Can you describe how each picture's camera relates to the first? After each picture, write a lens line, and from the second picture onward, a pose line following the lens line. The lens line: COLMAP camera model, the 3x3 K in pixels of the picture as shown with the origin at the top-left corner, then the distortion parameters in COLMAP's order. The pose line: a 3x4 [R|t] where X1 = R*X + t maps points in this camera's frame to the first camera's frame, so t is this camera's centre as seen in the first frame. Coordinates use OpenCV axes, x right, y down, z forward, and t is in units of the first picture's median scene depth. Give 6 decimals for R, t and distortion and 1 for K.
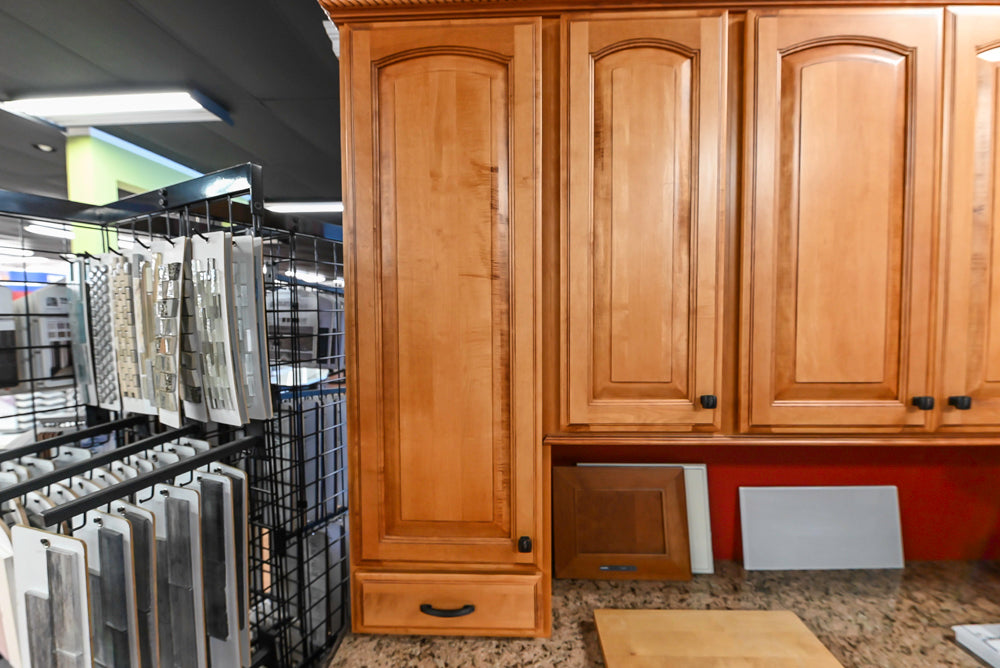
lens RADIAL K [[403.9, 0, 500.0], [0, 403.9, 333.5], [0, 0, 1]] dist [-0.000662, -0.005146]
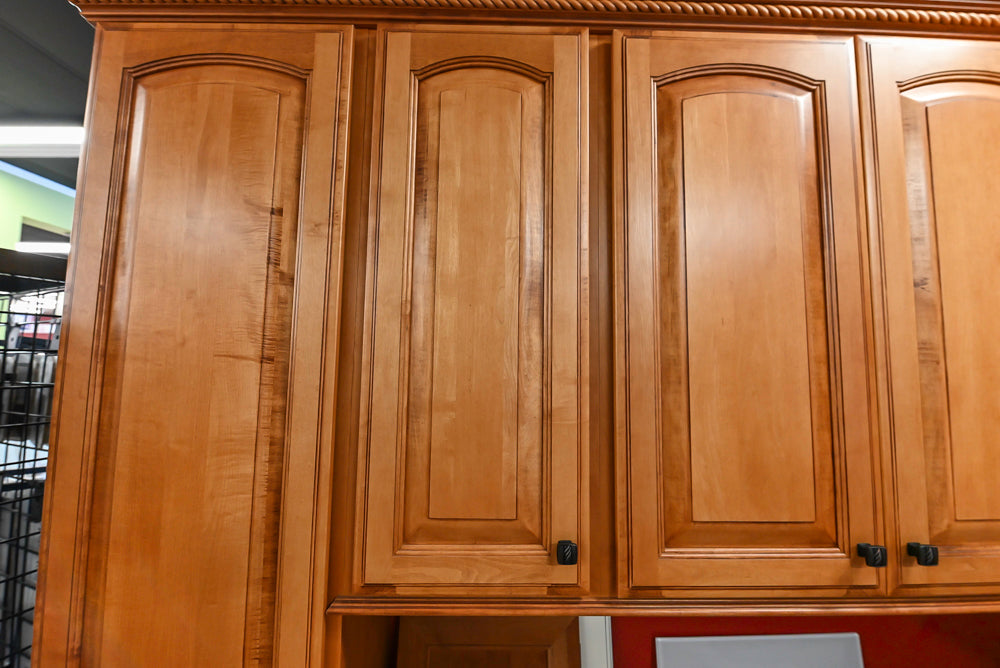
lens RADIAL K [[403.9, 0, 506.1], [0, 403.9, 328.9], [0, 0, 1]] dist [-0.000662, -0.005146]
pose [[0.998591, 0.023930, 0.047374, 0.371365], [-0.017849, 0.992015, -0.124849, -0.114443], [-0.049984, 0.123827, 0.991044, 0.288361]]
